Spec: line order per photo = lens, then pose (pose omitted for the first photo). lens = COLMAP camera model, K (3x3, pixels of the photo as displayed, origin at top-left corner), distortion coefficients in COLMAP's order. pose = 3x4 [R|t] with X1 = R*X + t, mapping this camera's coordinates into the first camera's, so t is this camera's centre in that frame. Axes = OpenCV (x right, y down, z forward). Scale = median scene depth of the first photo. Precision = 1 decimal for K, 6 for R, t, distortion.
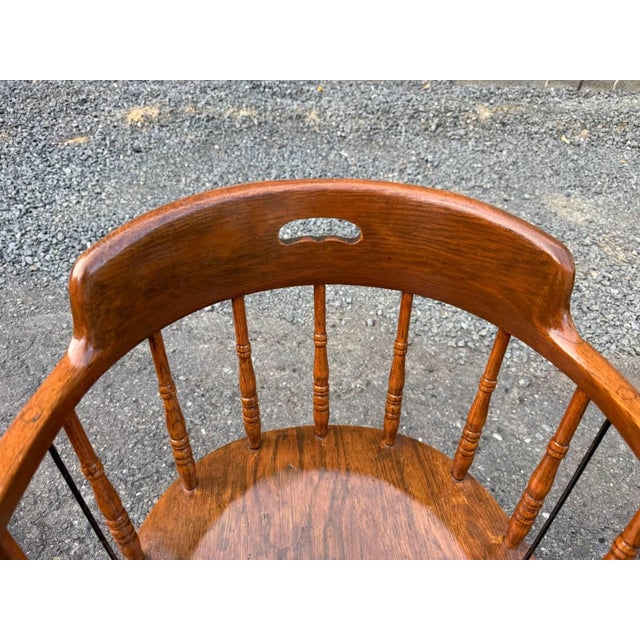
lens RADIAL K [[458.9, 0, 316.8], [0, 458.9, 314.3], [0, 0, 1]] dist [0.014296, -0.026921]
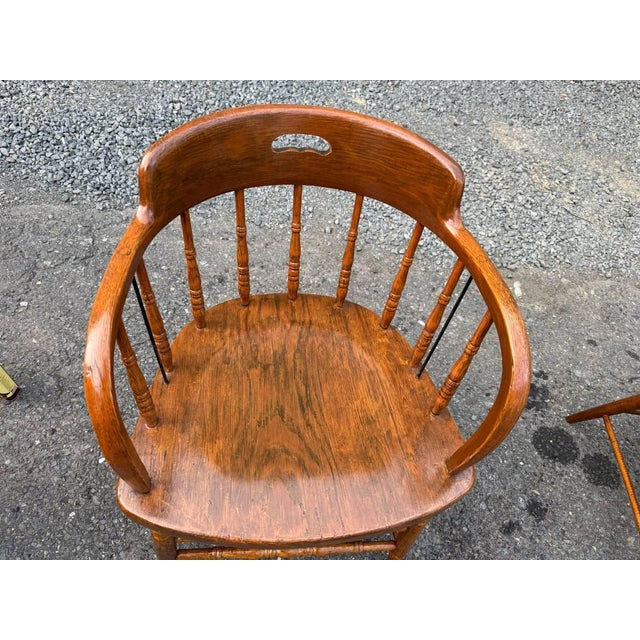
lens RADIAL K [[458.9, 0, 317.6], [0, 458.9, 318.0], [0, 0, 1]] dist [0.014296, -0.026921]
pose [[0.993577, 0.031703, 0.108627, -0.025646], [-0.051295, 0.981843, 0.182628, 0.026072], [-0.100865, -0.187027, 0.977163, -0.154622]]
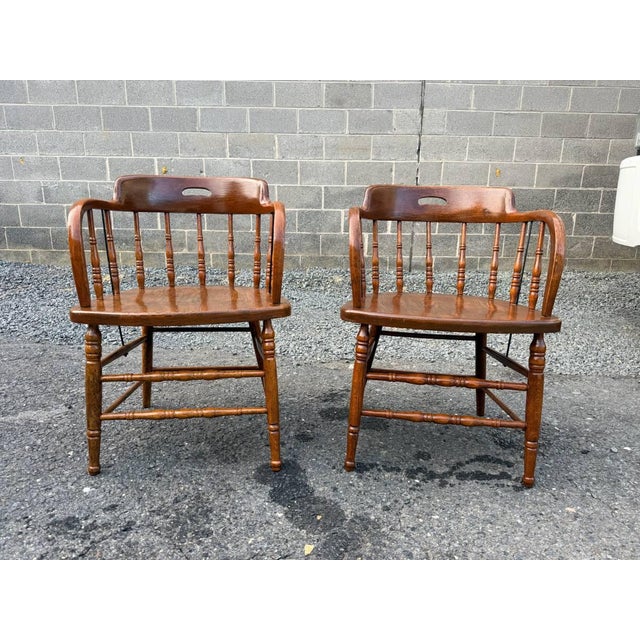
lens RADIAL K [[456.3, 0, 318.0], [0, 456.3, 324.6], [0, 0, 1]] dist [0.023492, -0.039822]
pose [[0.999880, -0.014197, 0.006158, 0.439951], [0.015405, 0.875261, -0.483405, 0.674429], [0.001473, 0.483442, 0.875375, -0.413387]]
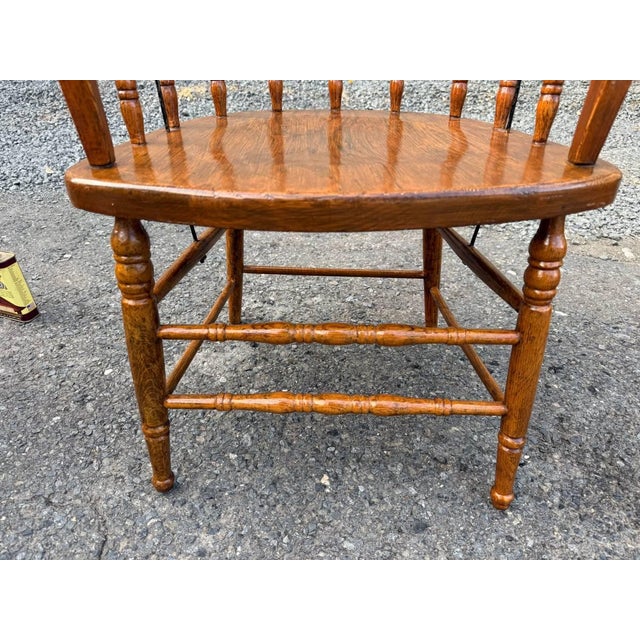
lens RADIAL K [[458.9, 0, 323.6], [0, 458.9, 319.9], [0, 0, 1]] dist [0.014296, -0.026921]
pose [[0.998280, 0.012809, -0.057201, 0.021754], [-0.020778, 0.989793, -0.140990, 0.389260], [0.054812, 0.141937, 0.988357, -0.025561]]
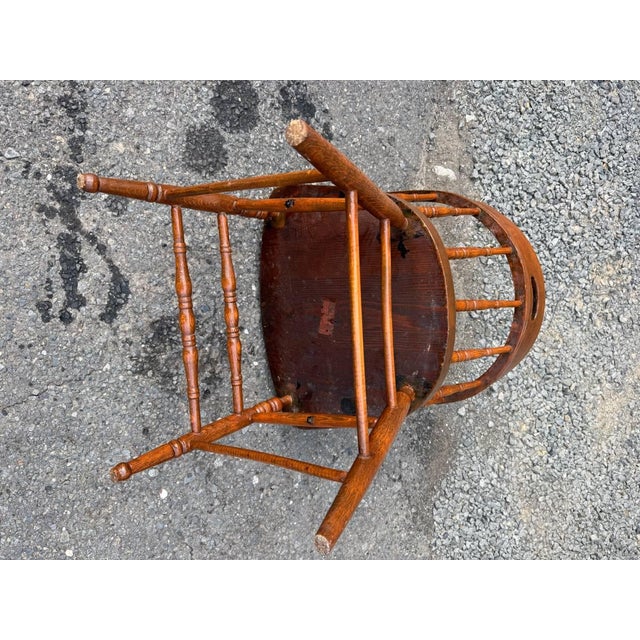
lens RADIAL K [[458.9, 0, 325.0], [0, 458.9, 326.6], [0, 0, 1]] dist [0.014296, -0.026921]
pose [[0.036036, 0.998382, 0.043992, 0.781975], [-0.909150, 0.014476, 0.416217, -0.018507], [0.414906, -0.054994, 0.908201, -0.008615]]
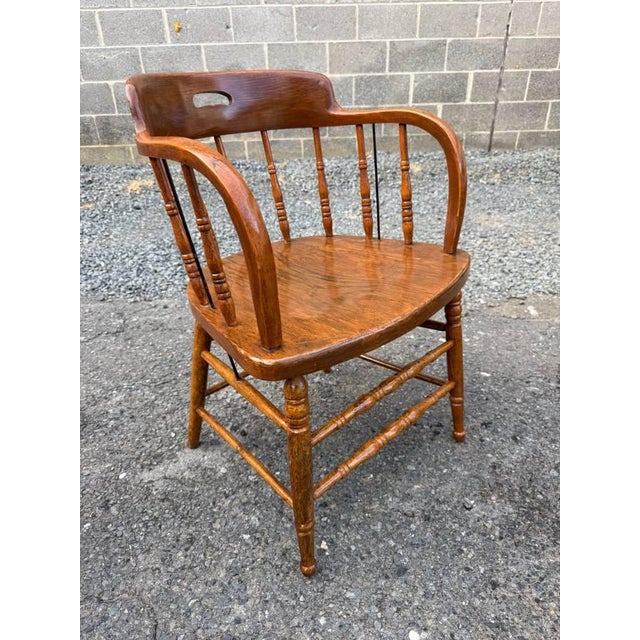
lens RADIAL K [[458.9, 0, 322.2], [0, 458.9, 315.4], [0, 0, 1]] dist [0.014296, -0.026921]
pose [[0.993813, -0.092012, 0.062209, -0.009439], [0.104284, 0.965764, -0.237540, 0.344199], [-0.038223, 0.242558, 0.969384, -0.170834]]
